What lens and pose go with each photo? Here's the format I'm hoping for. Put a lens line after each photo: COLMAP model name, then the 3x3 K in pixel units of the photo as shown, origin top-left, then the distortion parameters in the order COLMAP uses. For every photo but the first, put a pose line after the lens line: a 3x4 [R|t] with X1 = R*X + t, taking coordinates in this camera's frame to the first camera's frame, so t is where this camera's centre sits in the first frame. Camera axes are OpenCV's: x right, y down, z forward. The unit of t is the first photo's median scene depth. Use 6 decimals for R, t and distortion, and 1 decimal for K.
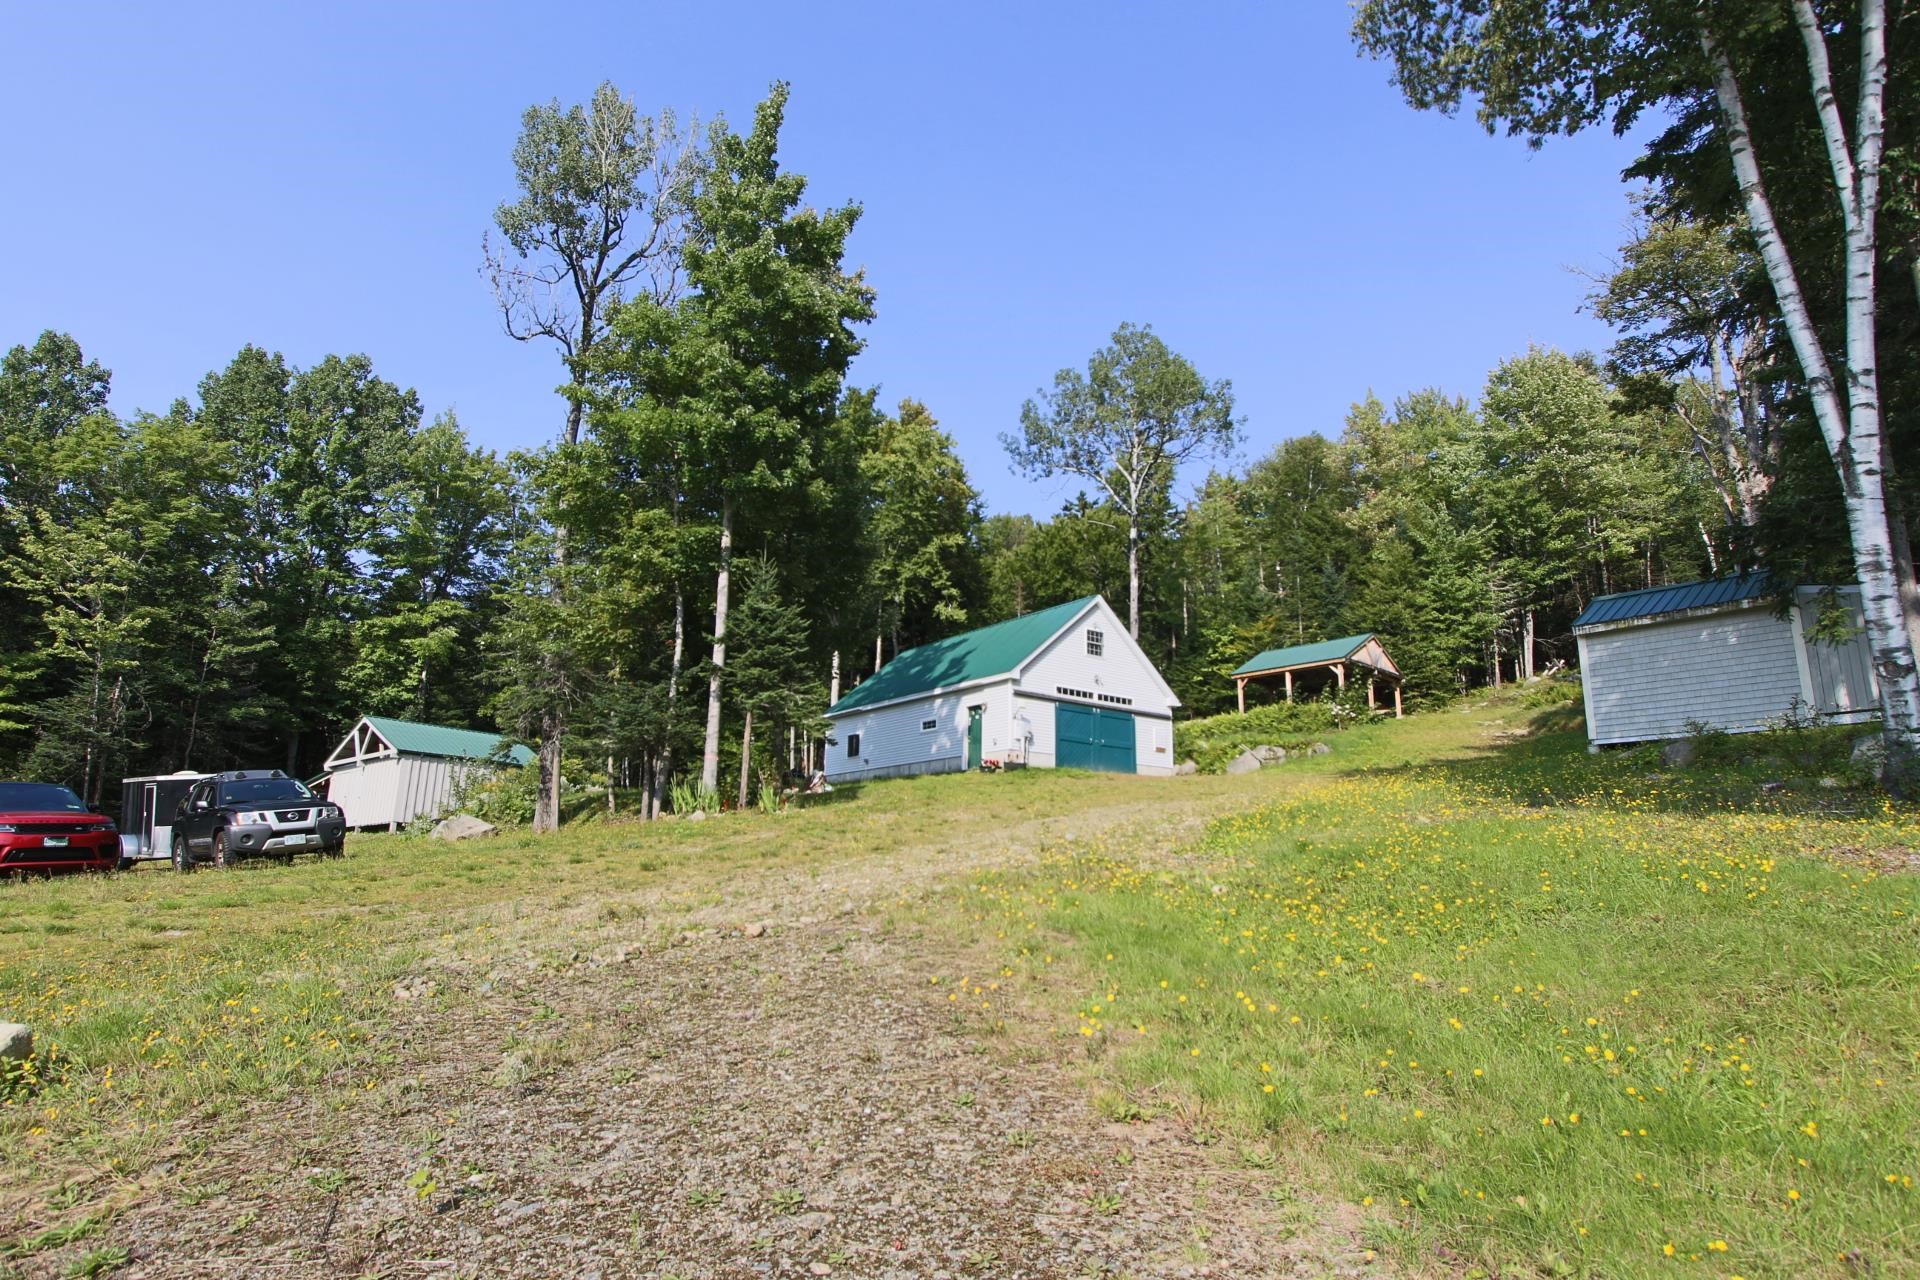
lens RADIAL K [[1045.9, 0, 973.0], [0, 1045.9, 645.1], [0, 0, 1]] dist [-0.031587, 0.022241]
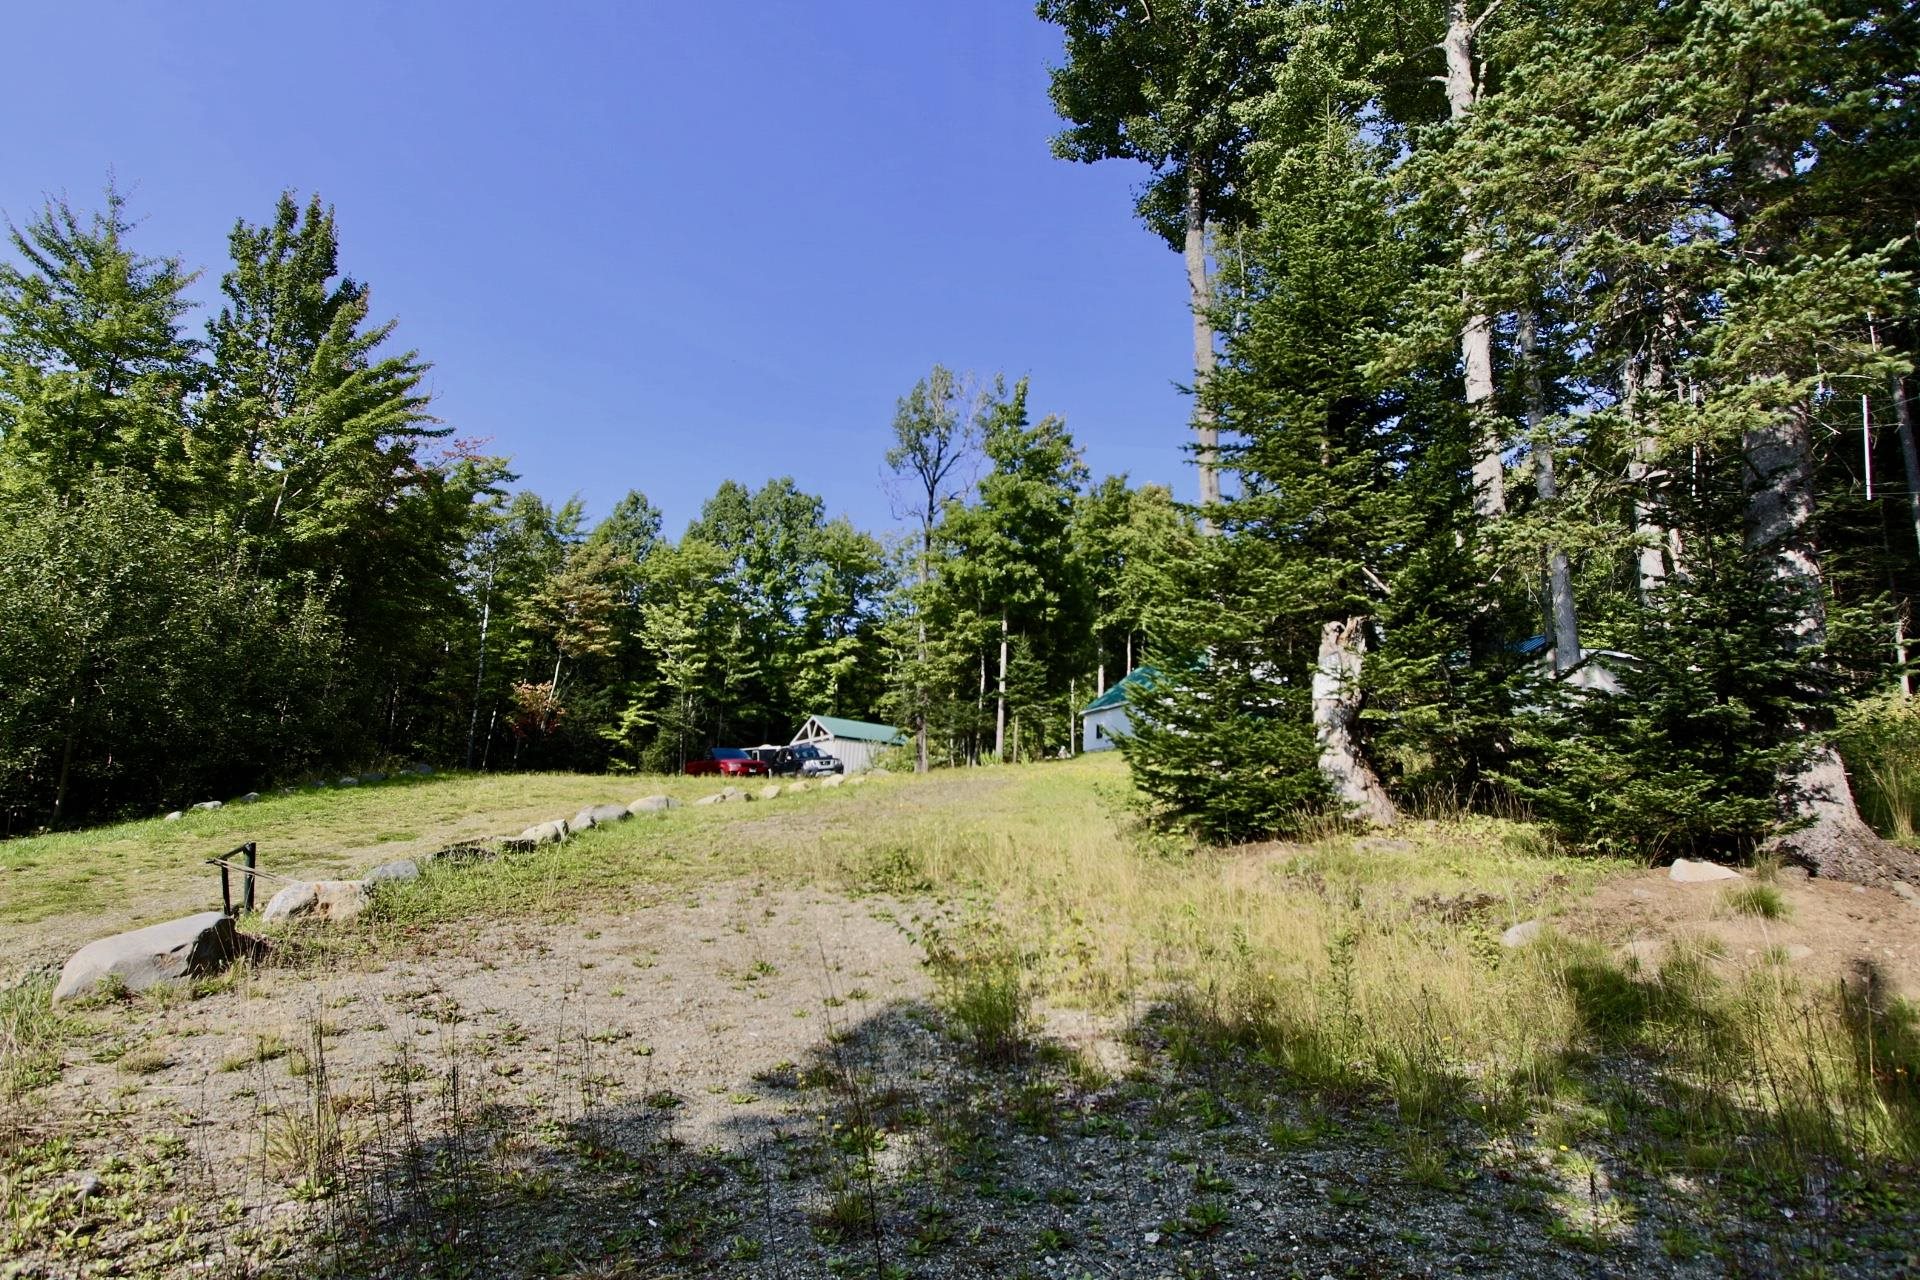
lens RADIAL K [[1045.9, 0, 973.0], [0, 1045.9, 645.1], [0, 0, 1]] dist [-0.031587, 0.022241]
pose [[0.950751, -0.028823, -0.308613, 0.210442], [0.034001, 0.999357, 0.011412, -0.062251], [0.308086, -0.021343, 0.951119, -0.594488]]
